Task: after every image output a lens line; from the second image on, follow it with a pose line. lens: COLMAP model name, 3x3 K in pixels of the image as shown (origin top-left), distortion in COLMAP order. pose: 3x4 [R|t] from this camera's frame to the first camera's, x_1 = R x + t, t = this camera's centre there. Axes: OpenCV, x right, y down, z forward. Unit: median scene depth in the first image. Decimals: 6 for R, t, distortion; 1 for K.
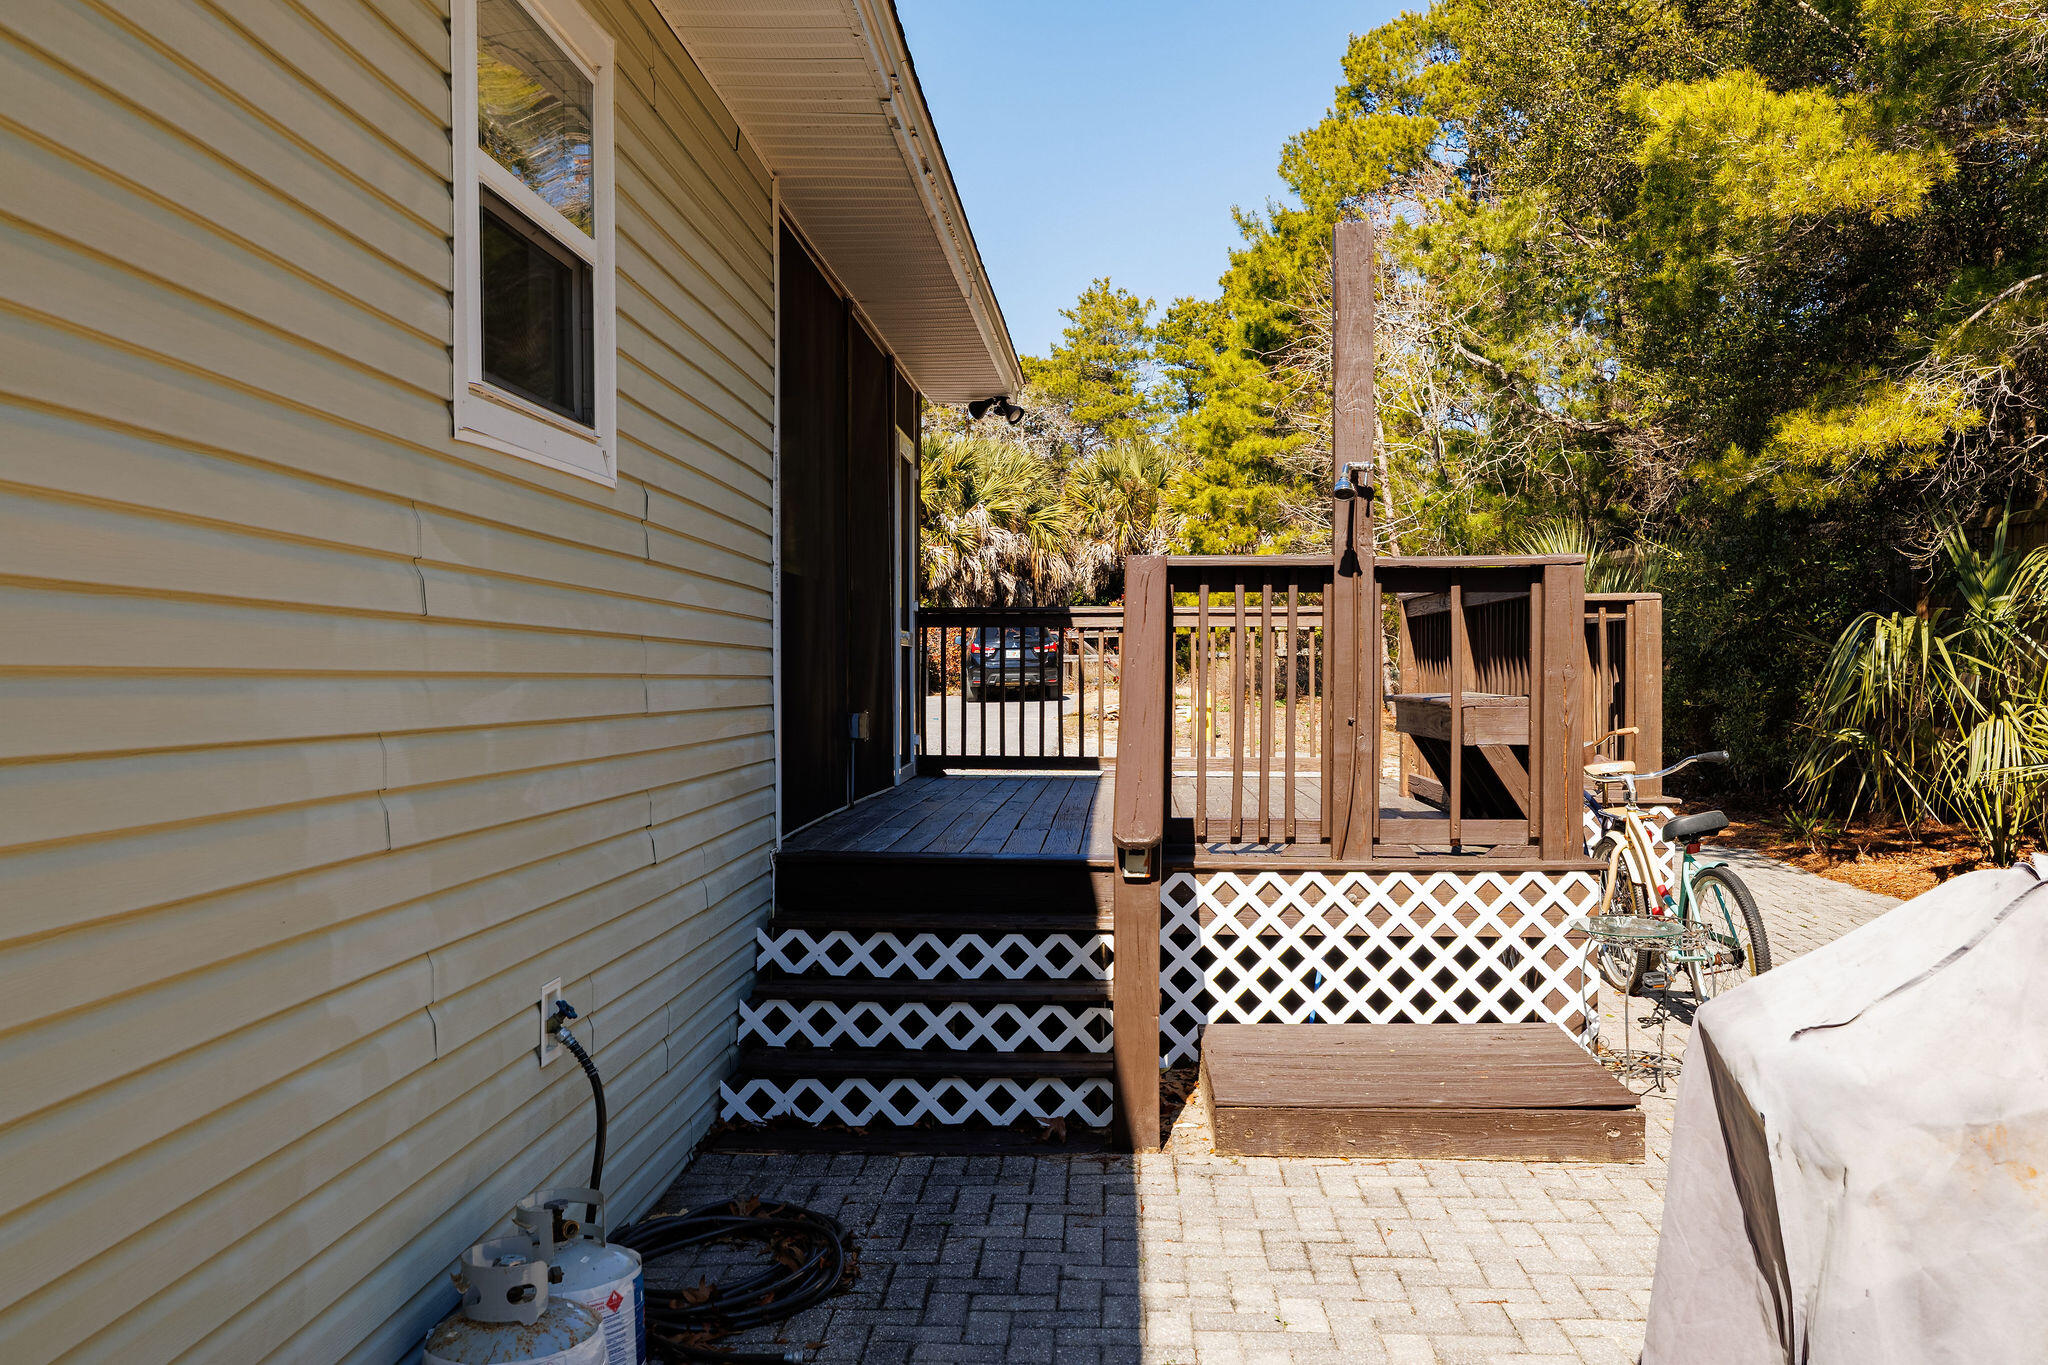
lens RADIAL K [[1842.8, 0, 1024.0], [0, 1842.8, 682.5], [0, 0, 1]] dist [-0.001038, -0.000936]
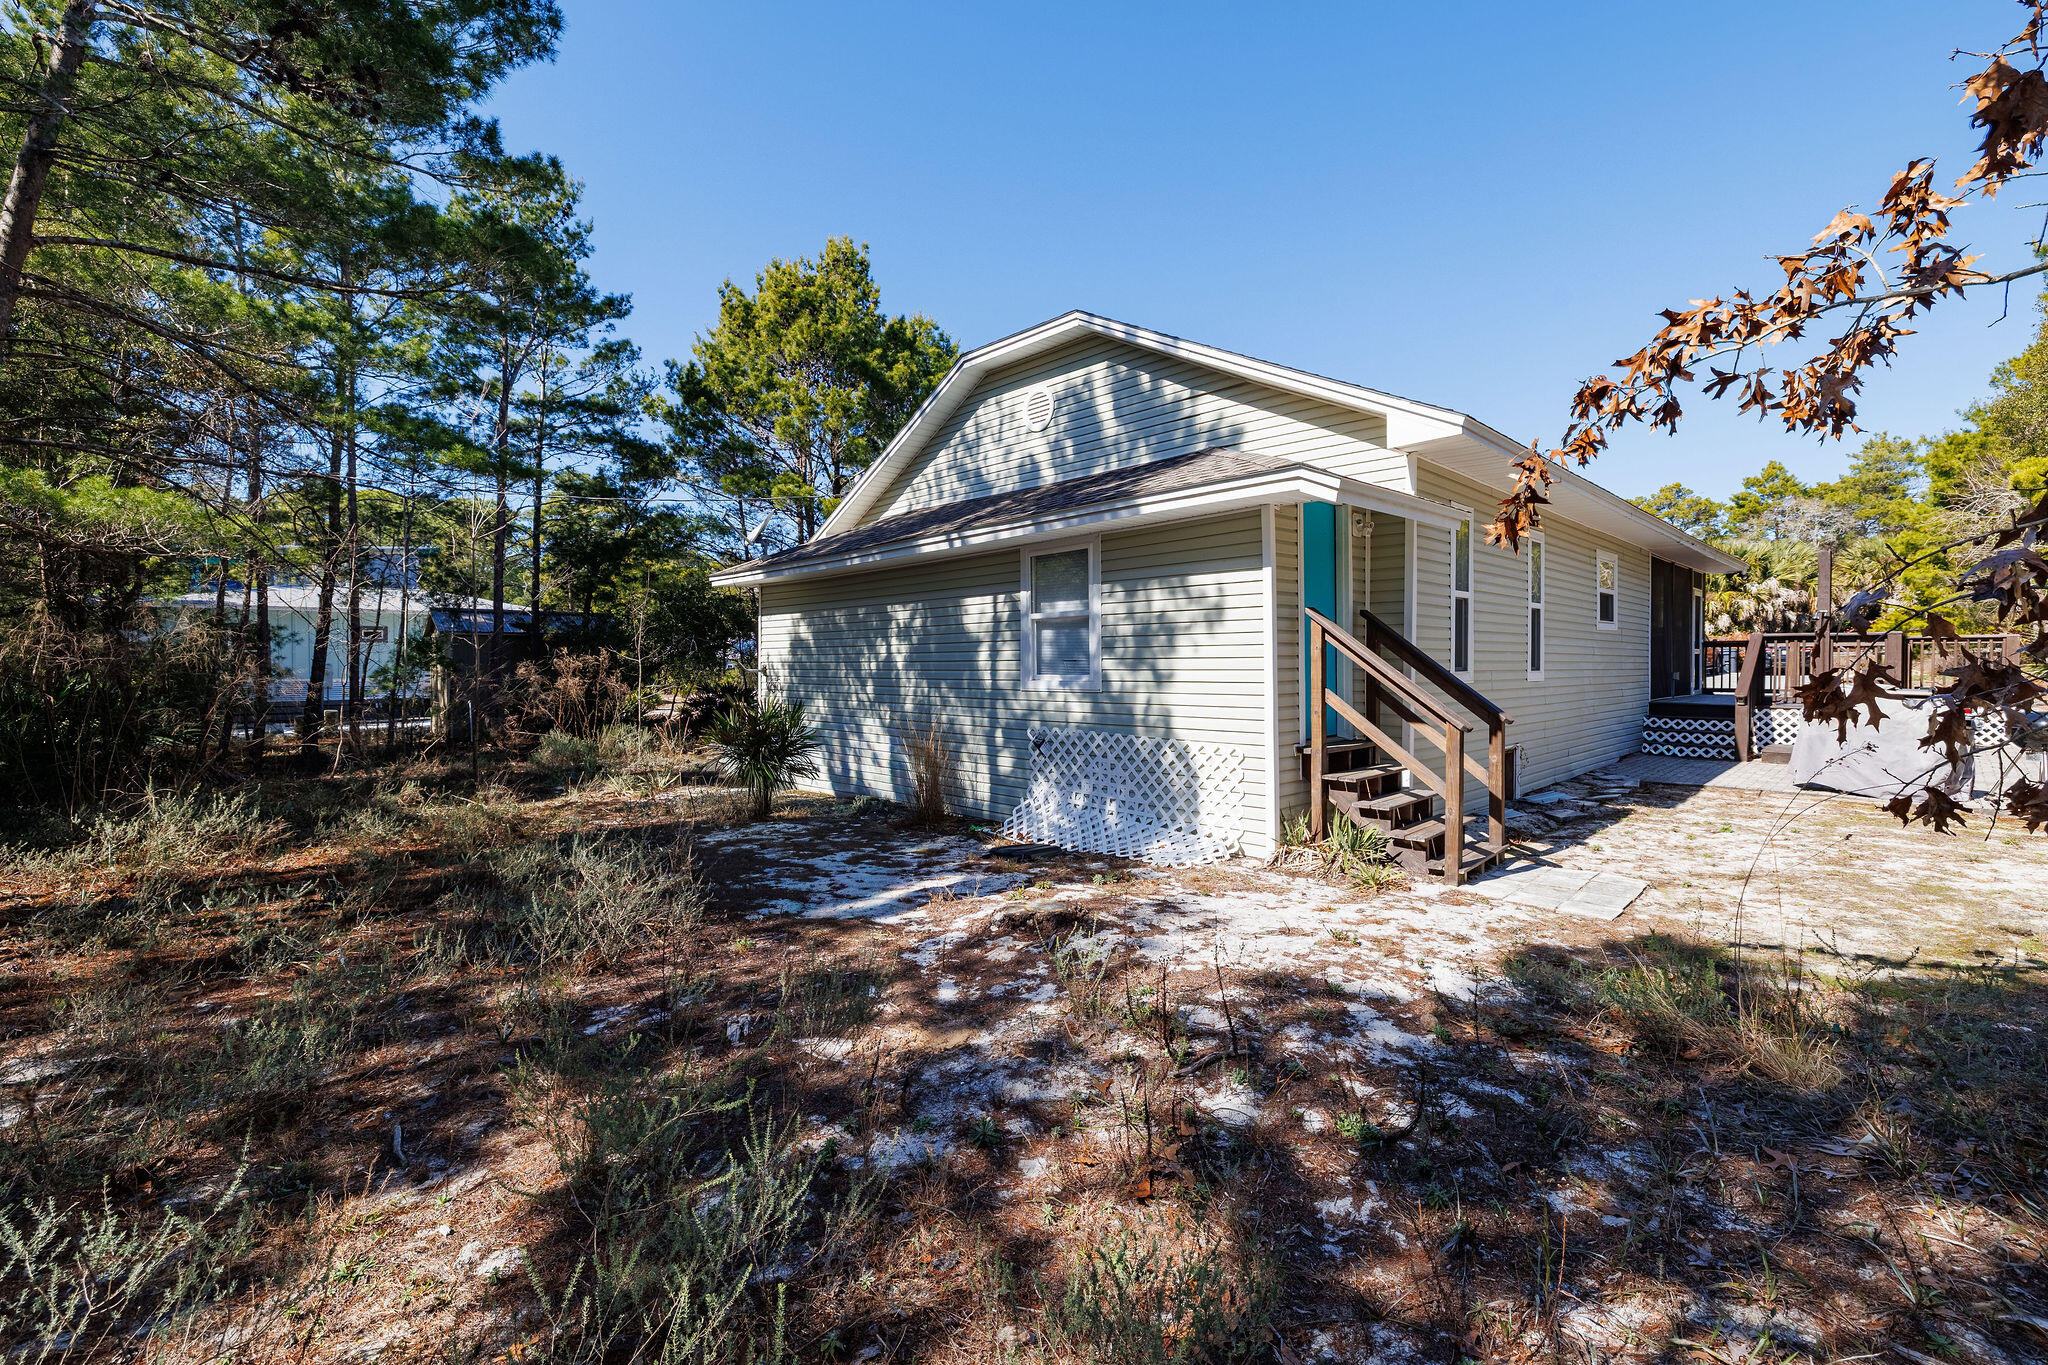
lens RADIAL K [[884.6, 0, 1024.0], [0, 884.6, 682.5], [0, 0, 1]] dist [0.003104, 0.000367]
pose [[0.734643, 0.012986, -0.678330, 0.034266], [-0.001583, 0.999847, 0.017426, 0.001708], [0.678452, -0.011728, 0.734551, -0.263255]]
